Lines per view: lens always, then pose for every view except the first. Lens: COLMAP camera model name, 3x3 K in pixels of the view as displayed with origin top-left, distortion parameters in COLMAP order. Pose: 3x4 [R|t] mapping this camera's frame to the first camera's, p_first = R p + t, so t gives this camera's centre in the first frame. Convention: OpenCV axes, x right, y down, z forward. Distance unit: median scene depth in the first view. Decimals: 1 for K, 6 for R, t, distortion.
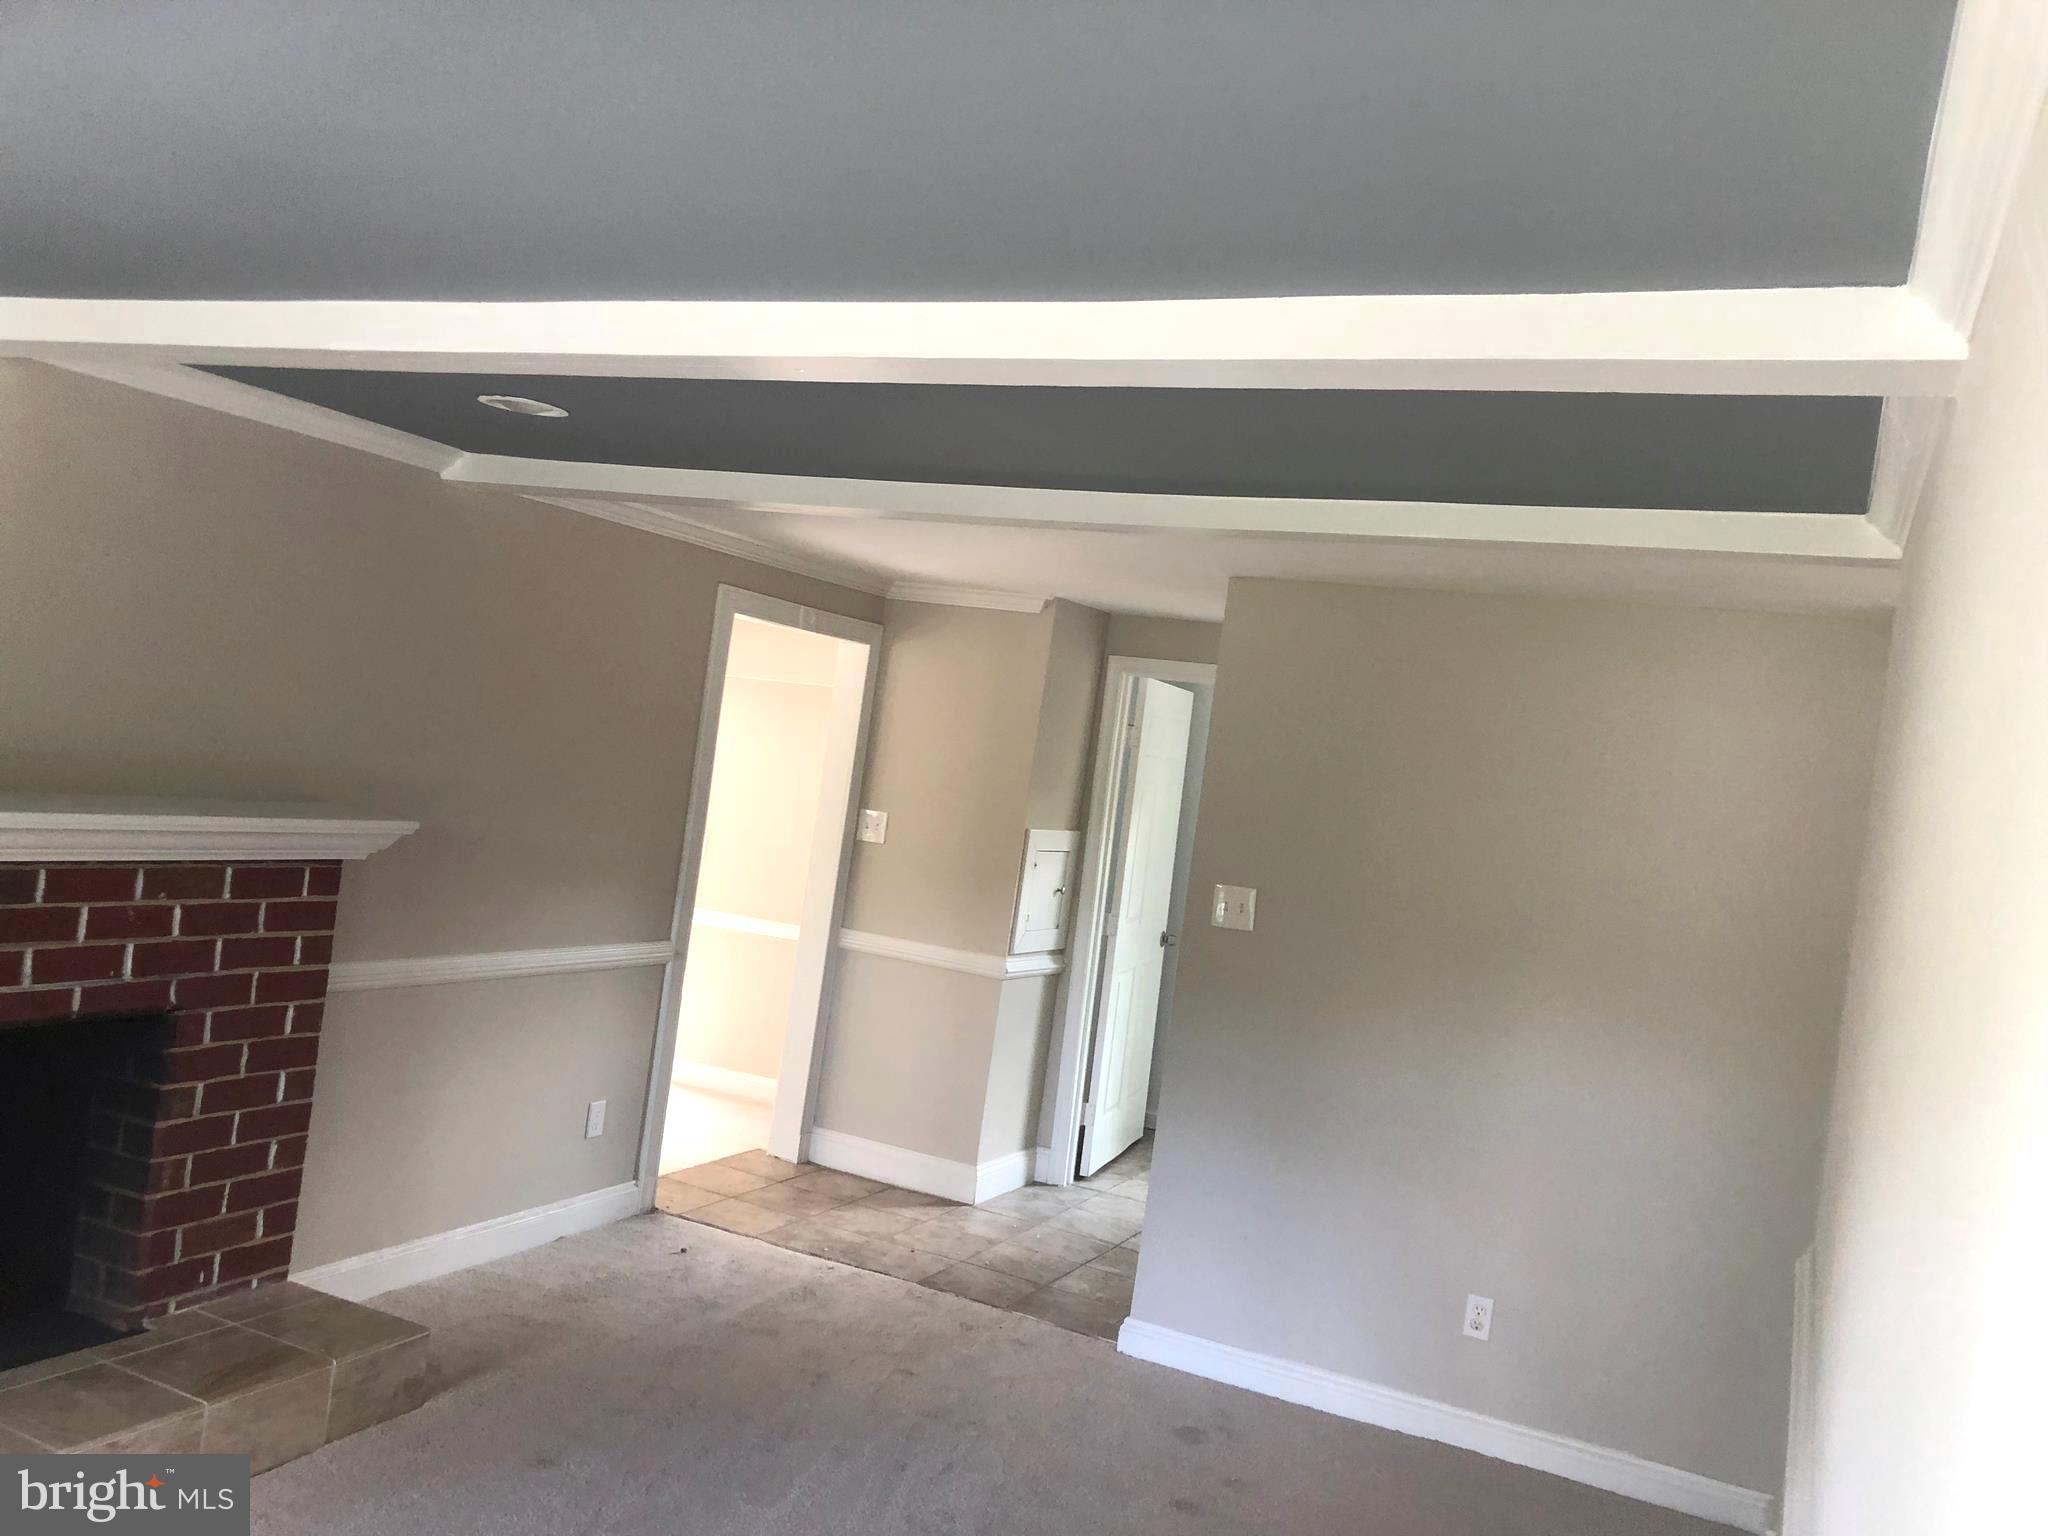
lens RADIAL K [[1677.4, 0, 1026.0], [0, 1677.4, 751.5], [0, 0, 1]] dist [0.048700, -0.055817]
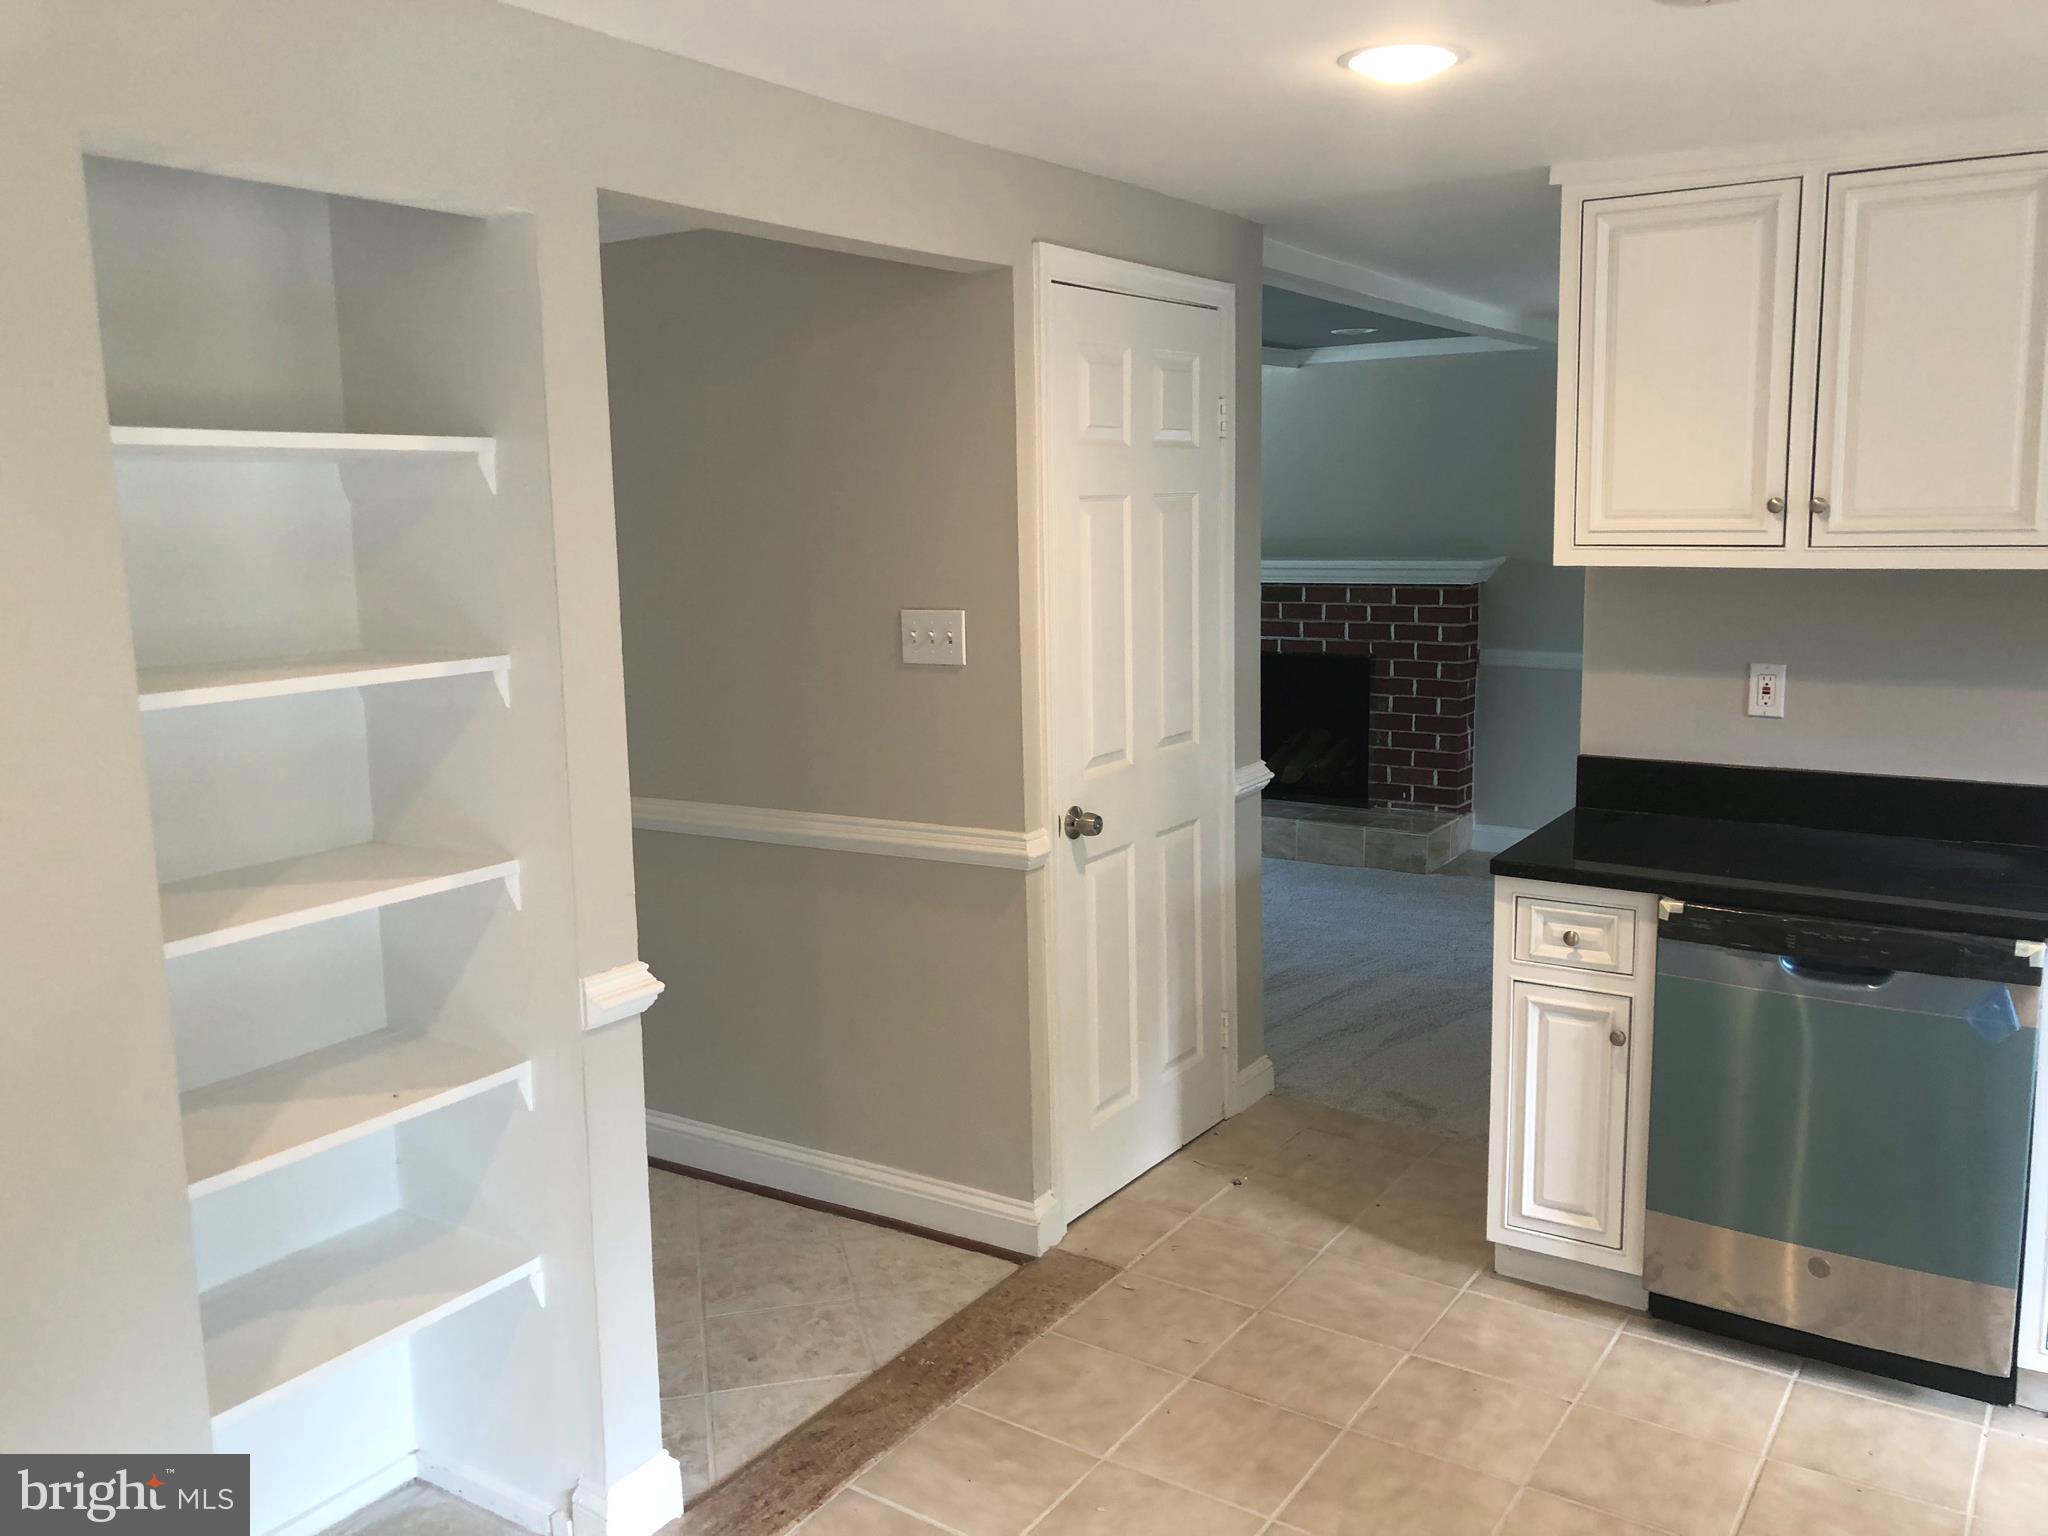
lens RADIAL K [[1677.4, 0, 1027.3], [0, 1677.4, 751.3], [0, 0, 1]] dist [0.048700, -0.055817]
pose [[-0.131734, 0.023866, -0.990998, 1.587247], [0.005806, 0.999712, 0.023304, 0.217166], [0.991268, -0.002684, -0.131835, 0.849955]]
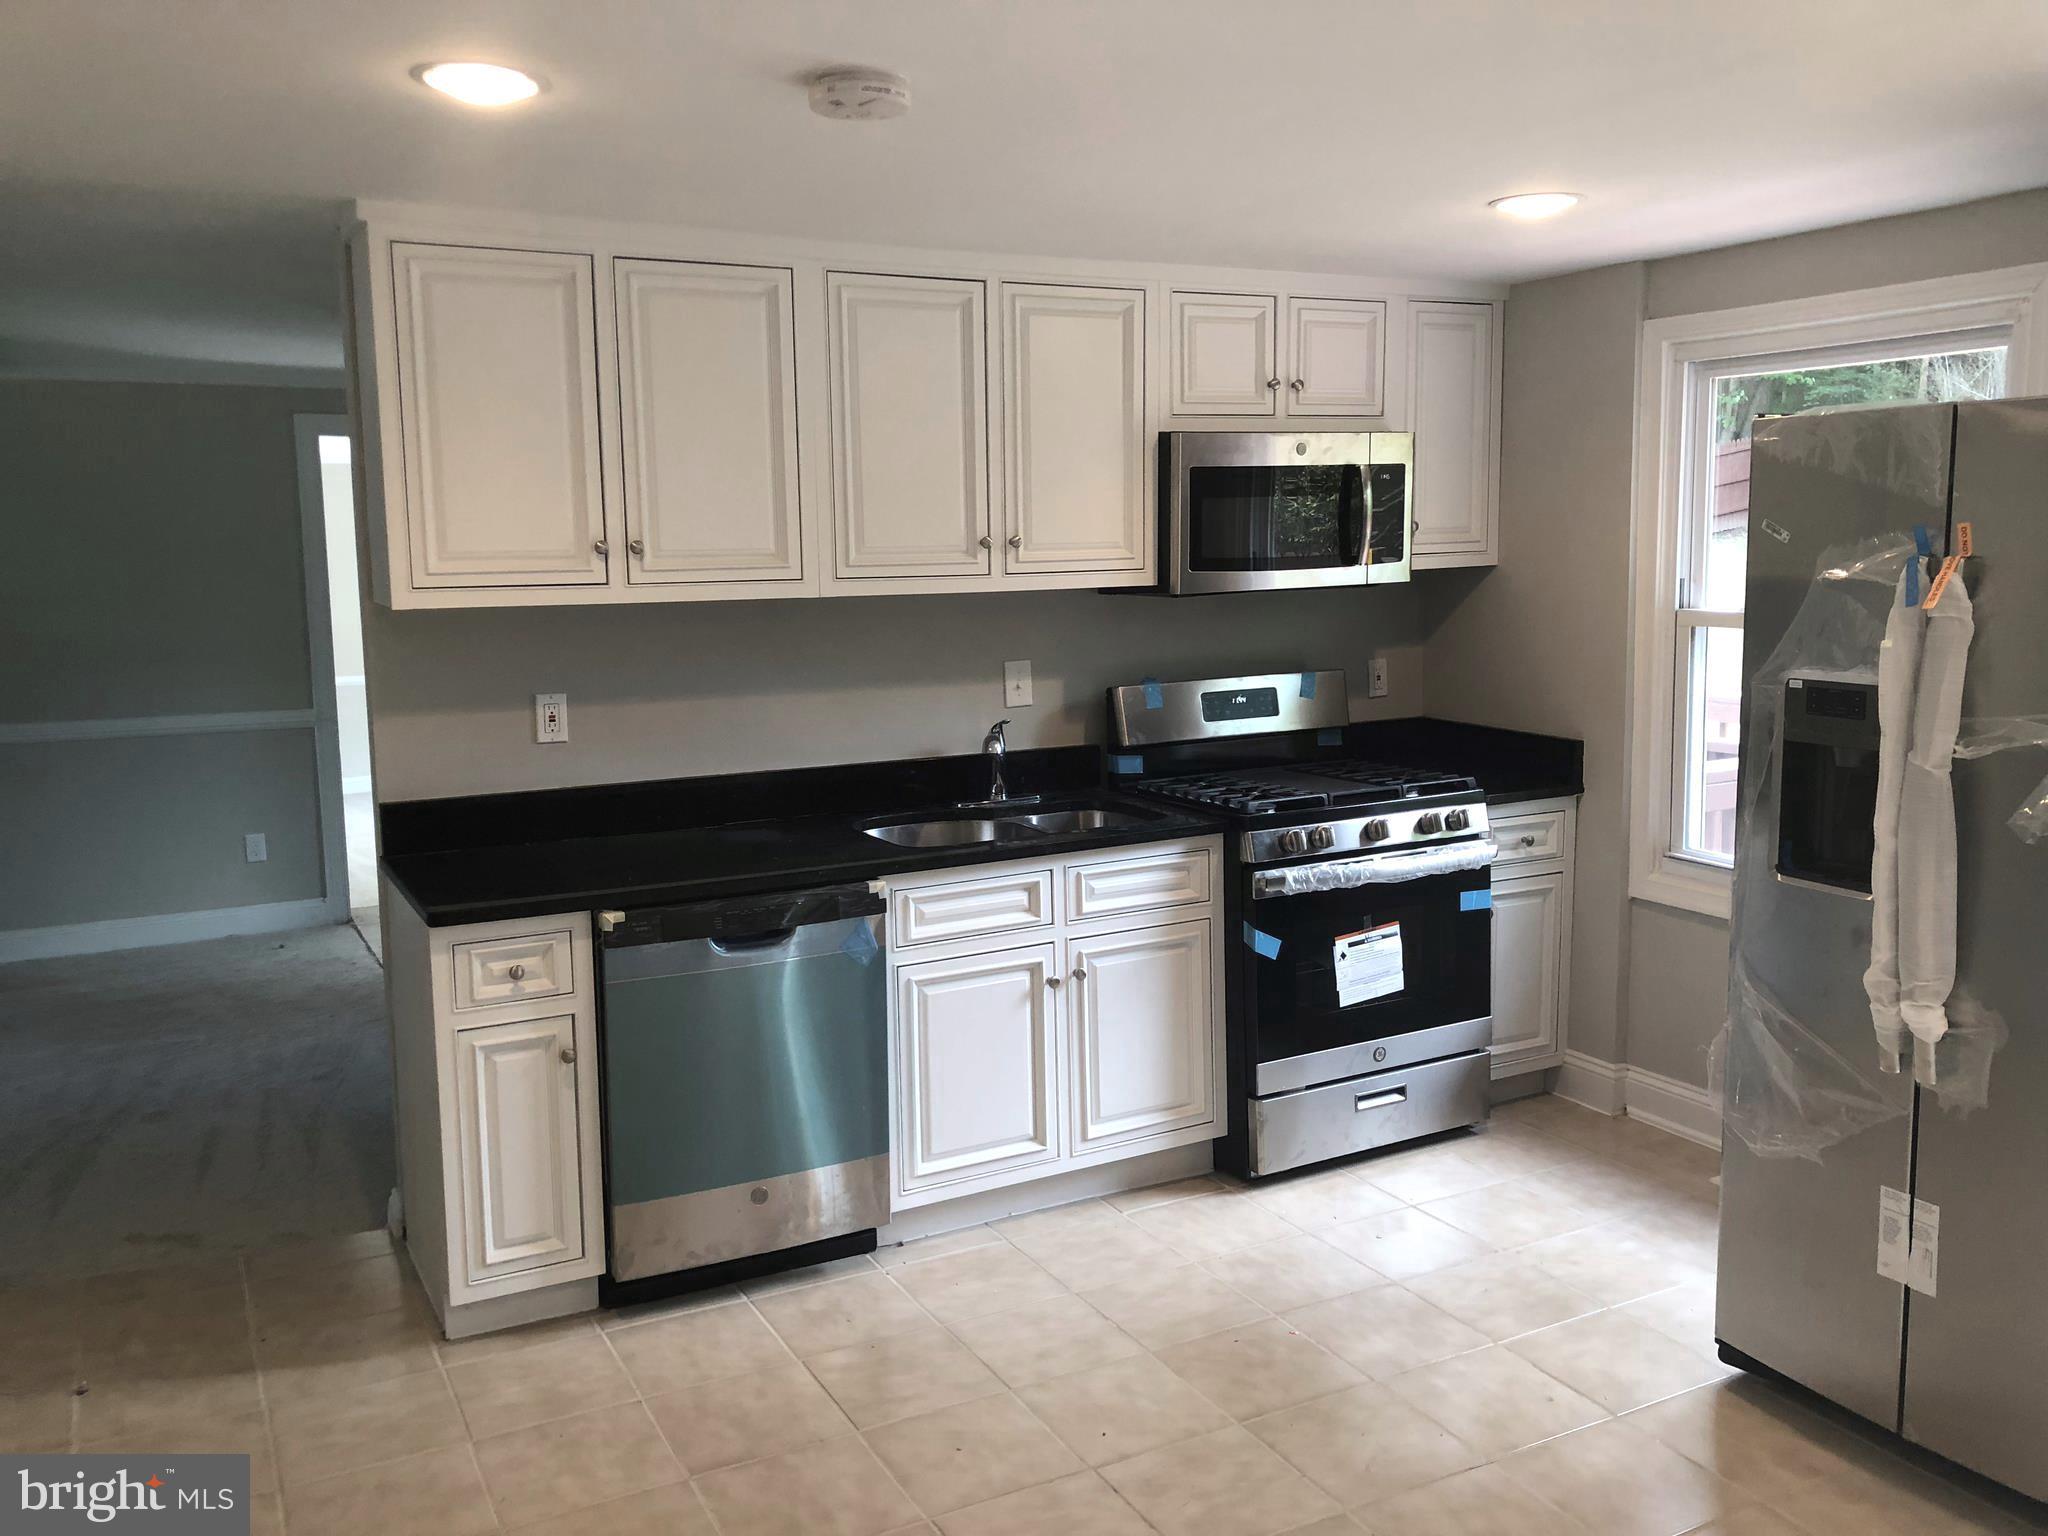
lens RADIAL K [[1677.4, 0, 1034.6], [0, 1677.4, 750.2], [0, 0, 1]] dist [0.048700, -0.055817]
pose [[0.793841, -0.059151, -0.605242, 1.441830], [0.121436, 0.990632, 0.062461, 0.197708], [0.595877, -0.123082, 0.793587, 0.479091]]
